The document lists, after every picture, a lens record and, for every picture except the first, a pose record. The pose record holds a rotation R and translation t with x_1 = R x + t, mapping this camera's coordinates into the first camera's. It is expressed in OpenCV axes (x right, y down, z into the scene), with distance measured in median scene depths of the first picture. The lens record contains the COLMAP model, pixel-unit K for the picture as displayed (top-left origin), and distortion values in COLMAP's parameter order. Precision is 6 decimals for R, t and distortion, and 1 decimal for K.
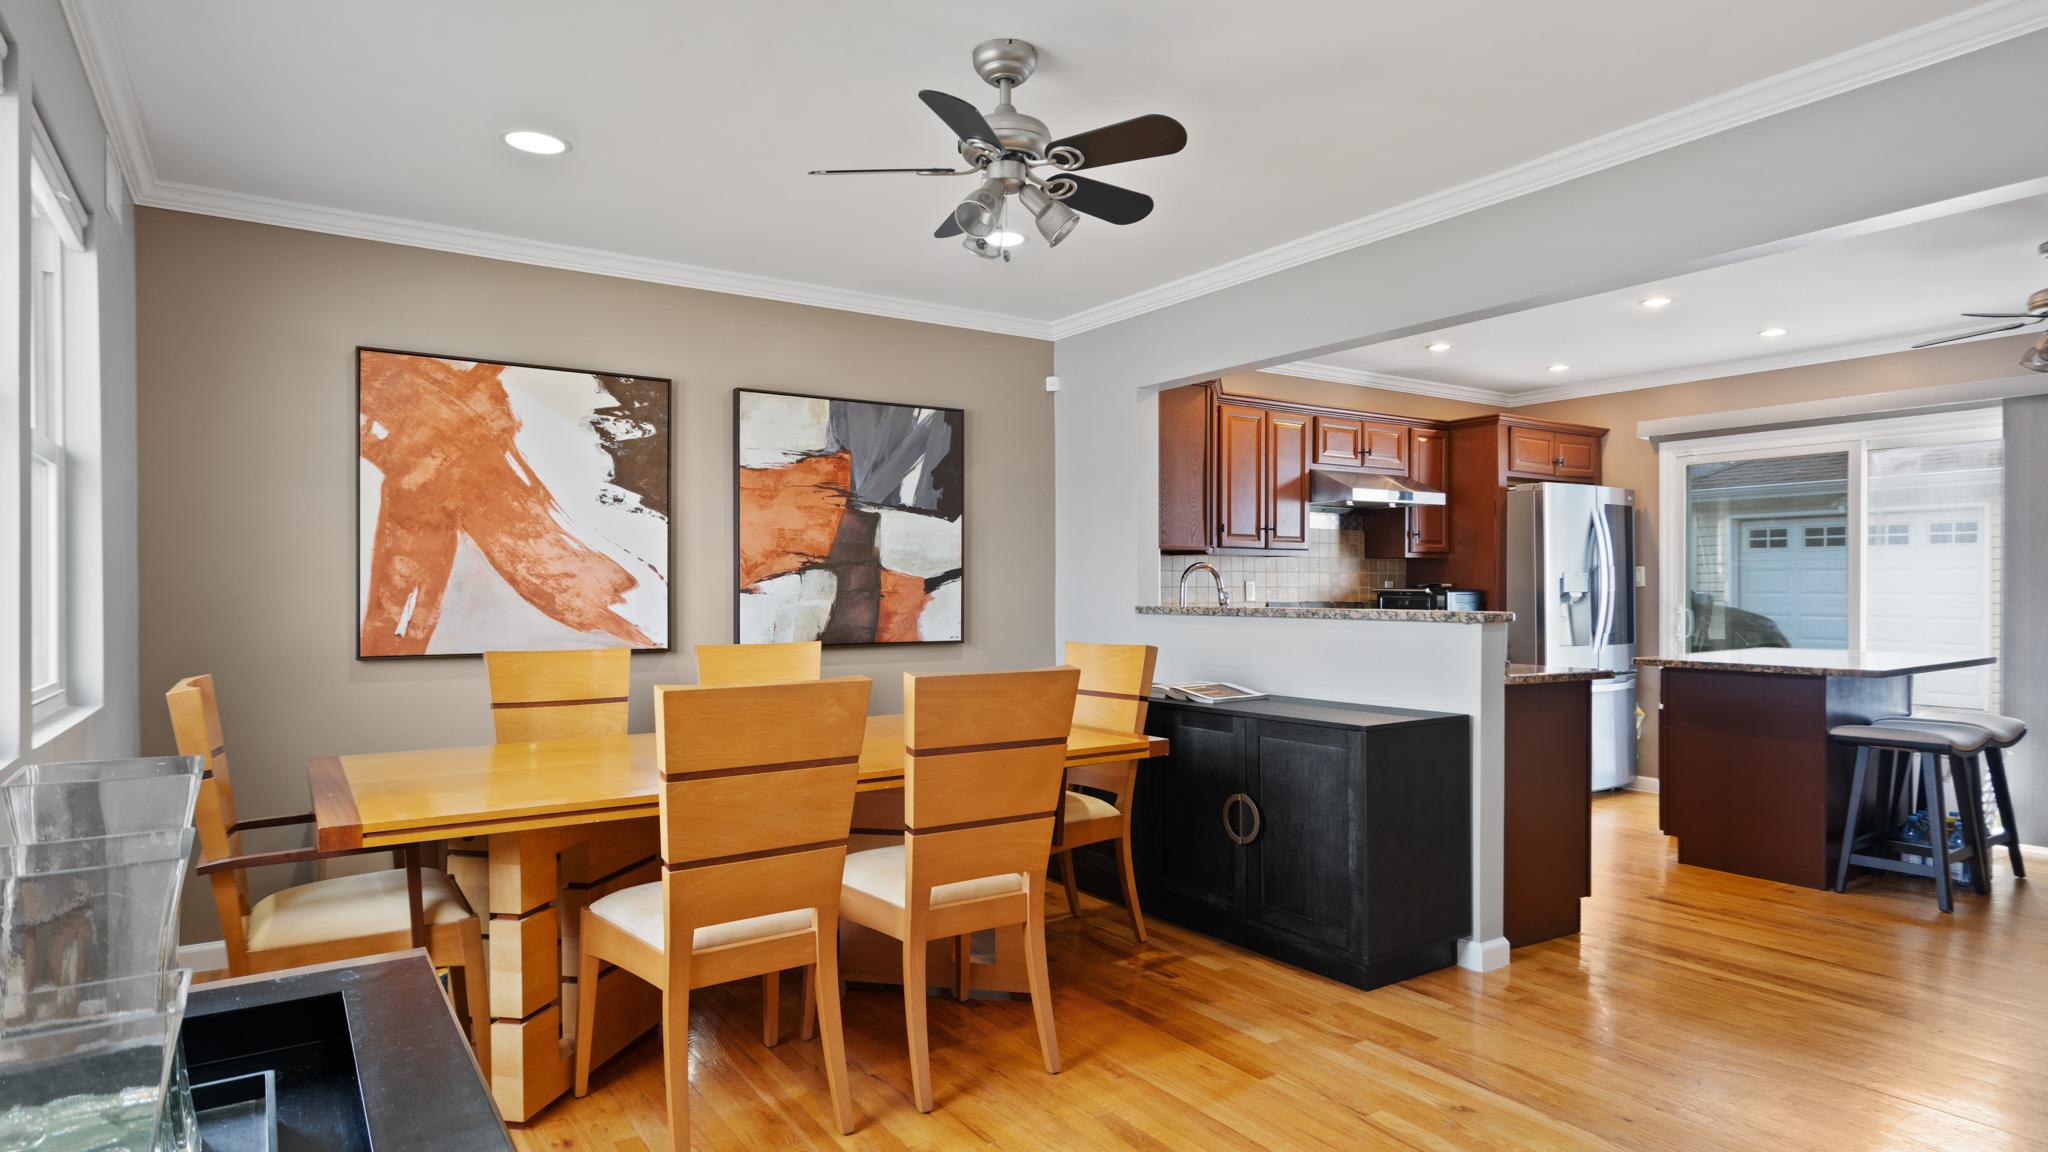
lens RADIAL K [[1150.8, 0, 1017.9], [0, 1150.8, 584.9], [0, 0, 1]] dist [-0.001553, 0.014384]
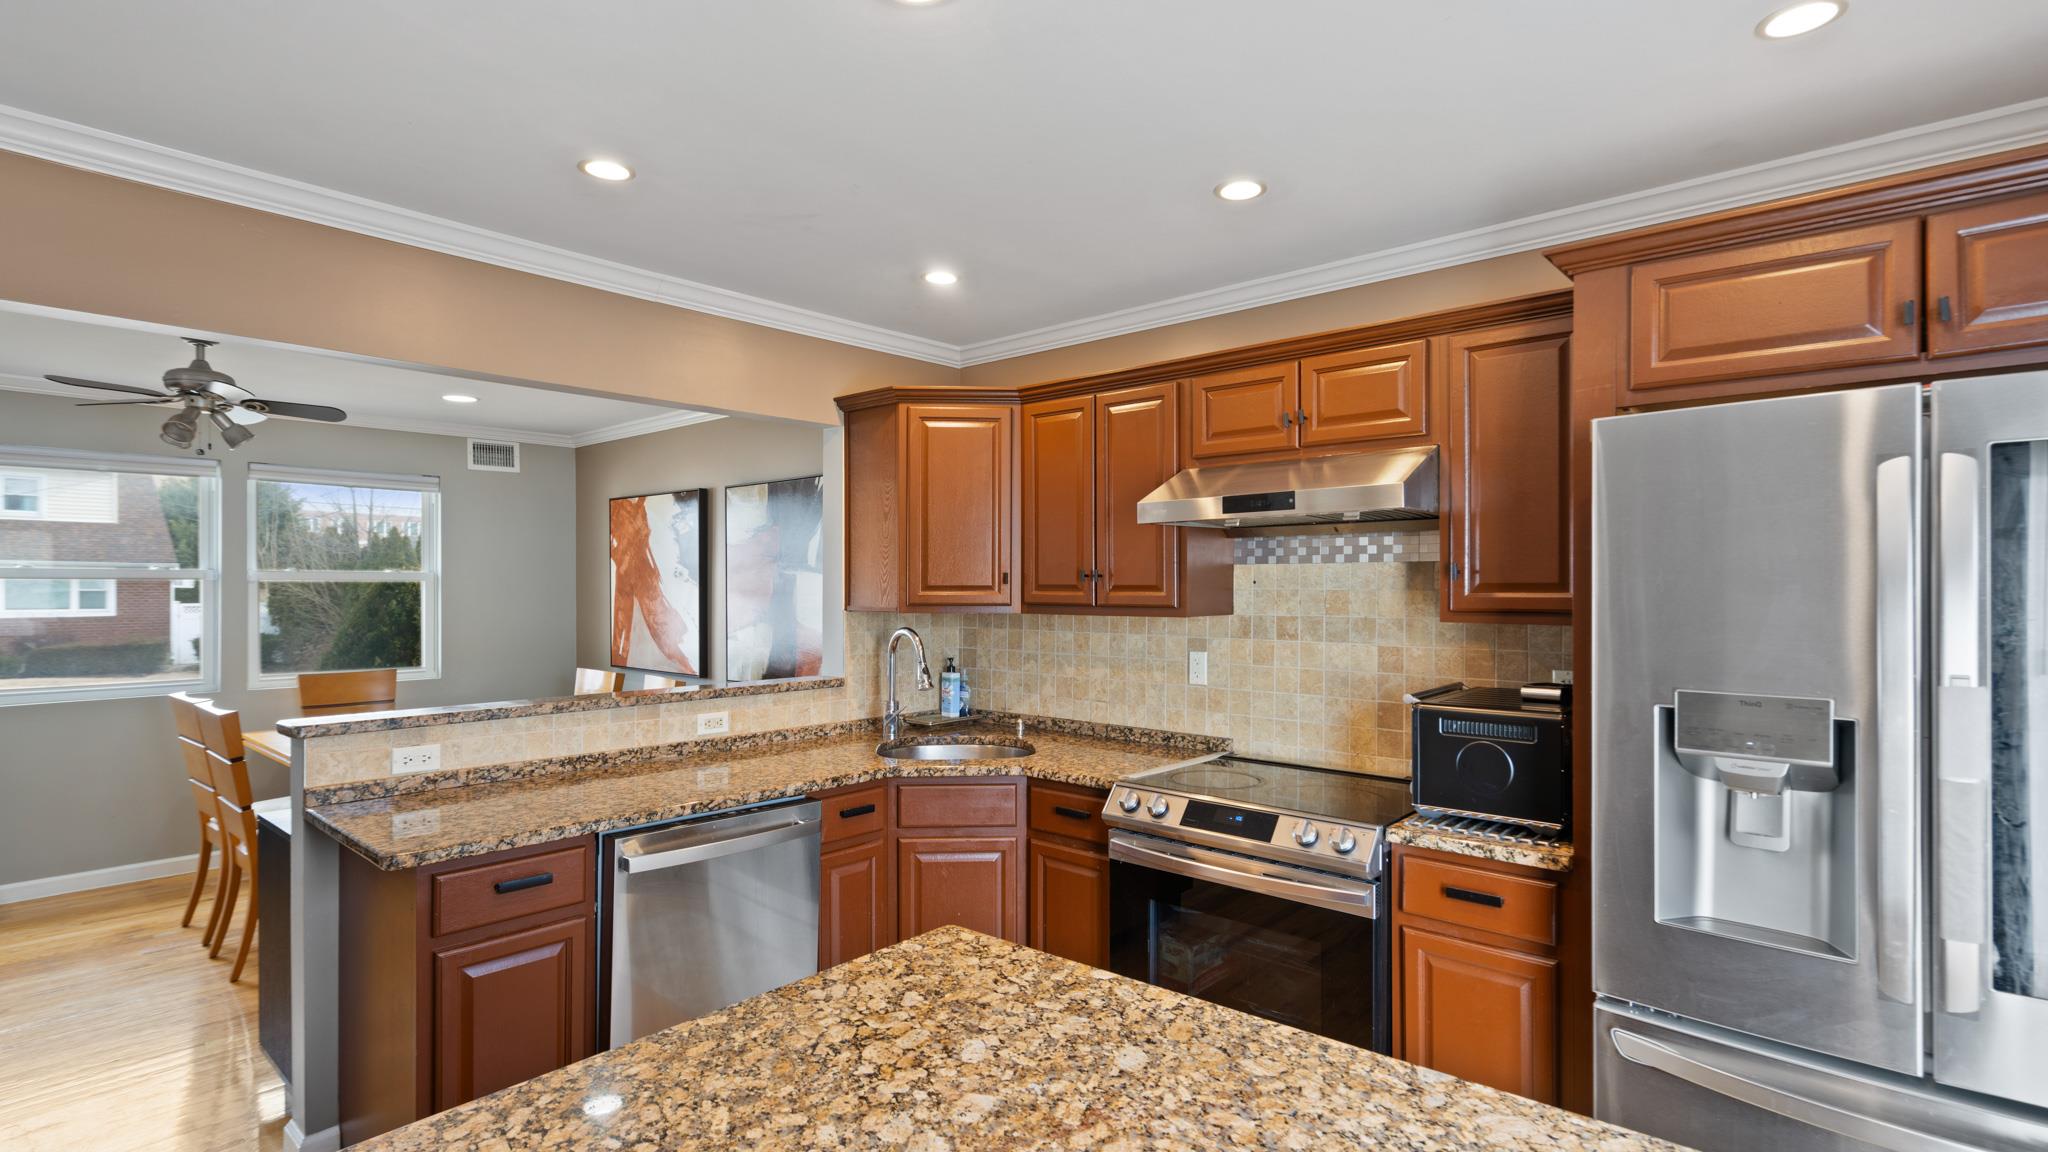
lens RADIAL K [[978.6, 0, 1011.6], [0, 978.6, 585.3], [0, 0, 1]] dist [-0.001334, 0.000267]
pose [[0.249576, 0.000171, -0.968355, 0.915679], [0.002758, 0.999996, 0.000887, -0.053610], [0.968351, -0.002892, 0.249575, 1.002904]]
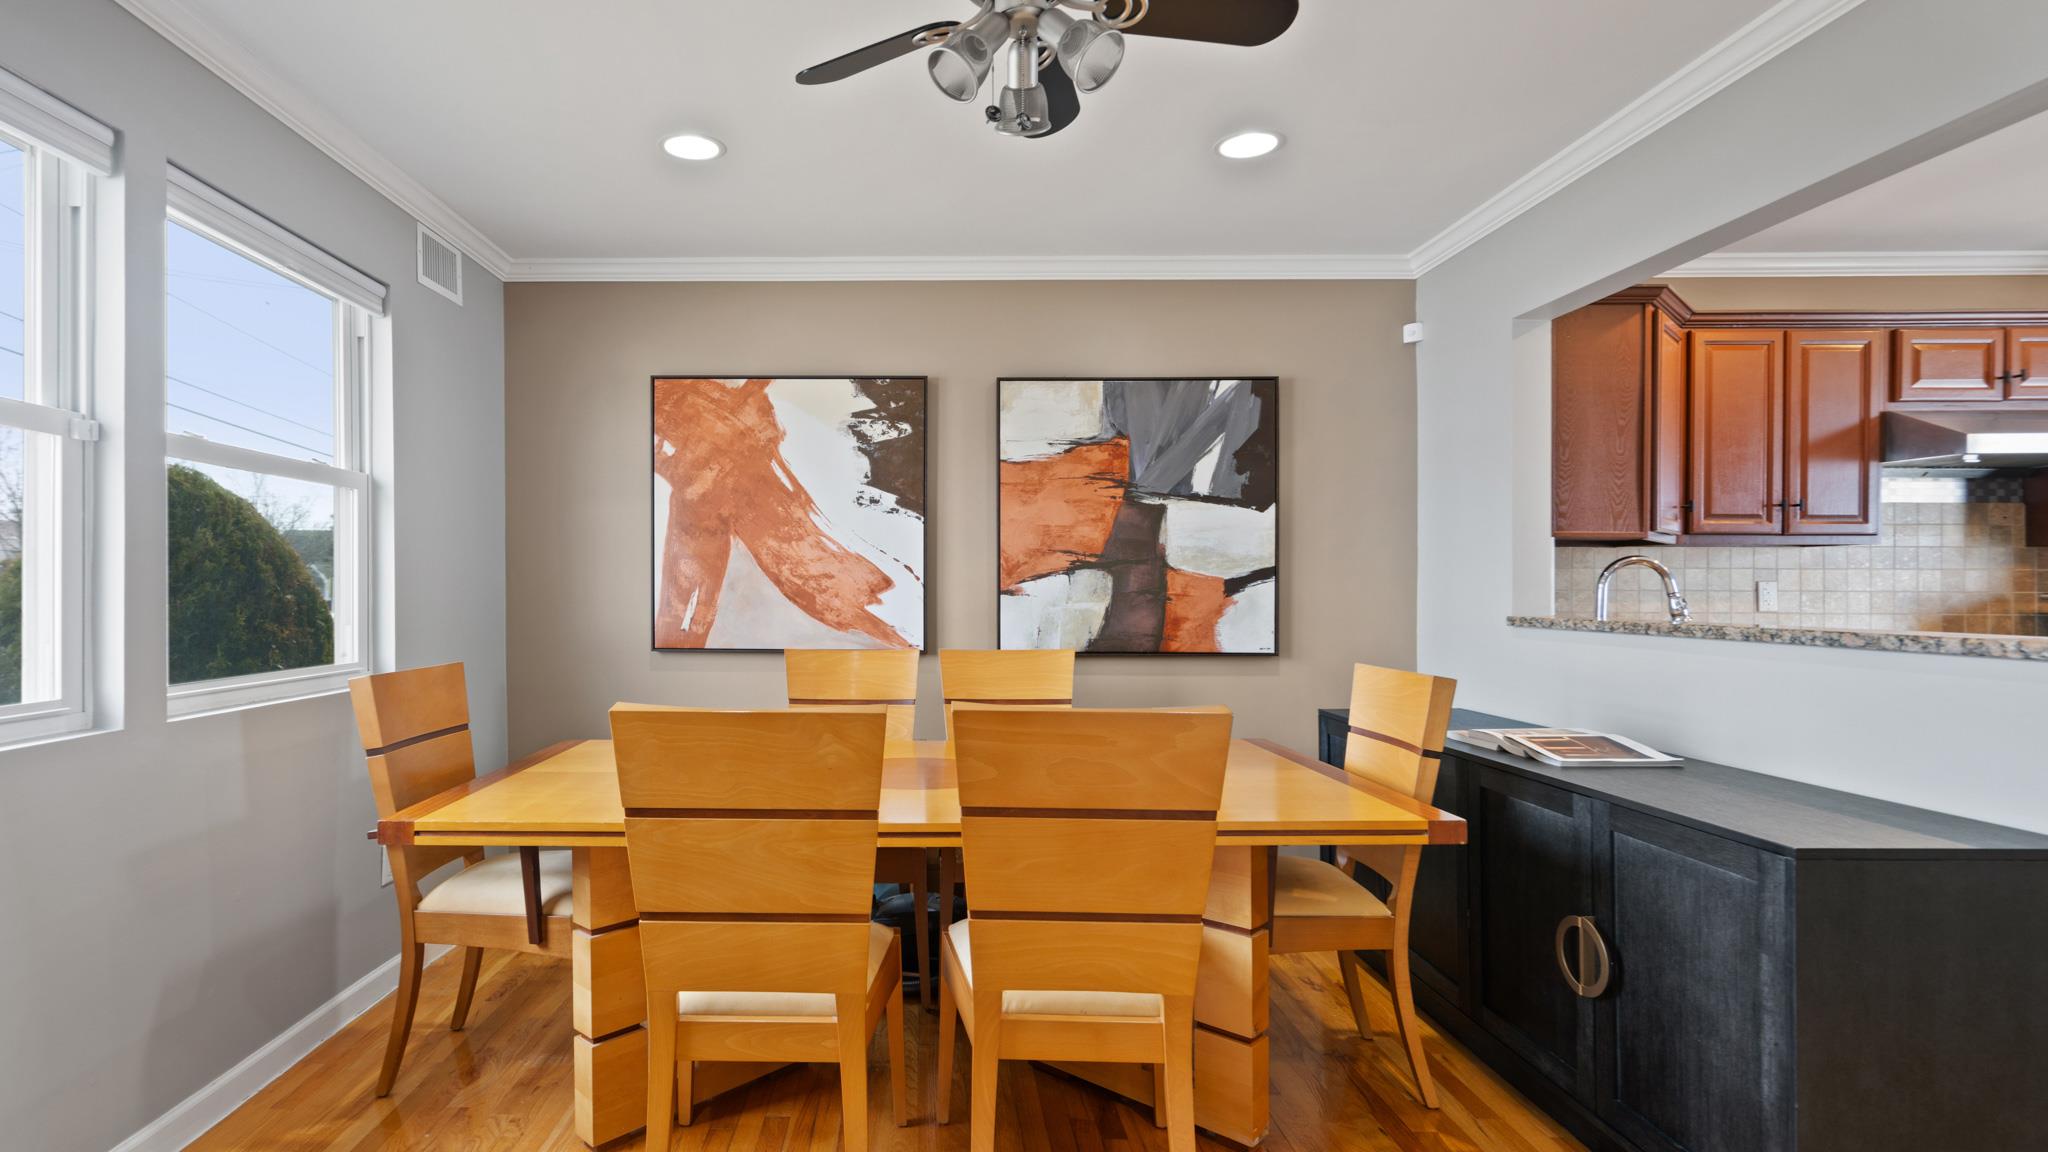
lens RADIAL K [[1022.4, 0, 890.6], [0, 1022.4, 584.0], [0, 0, 1]] dist [-0.000743, 0.000565]
pose [[0.815336, 0.001521, -0.578987, 0.166524], [-0.002473, 0.999997, -0.000856, -0.000563], [0.578983, 0.002130, 0.815337, 0.254116]]
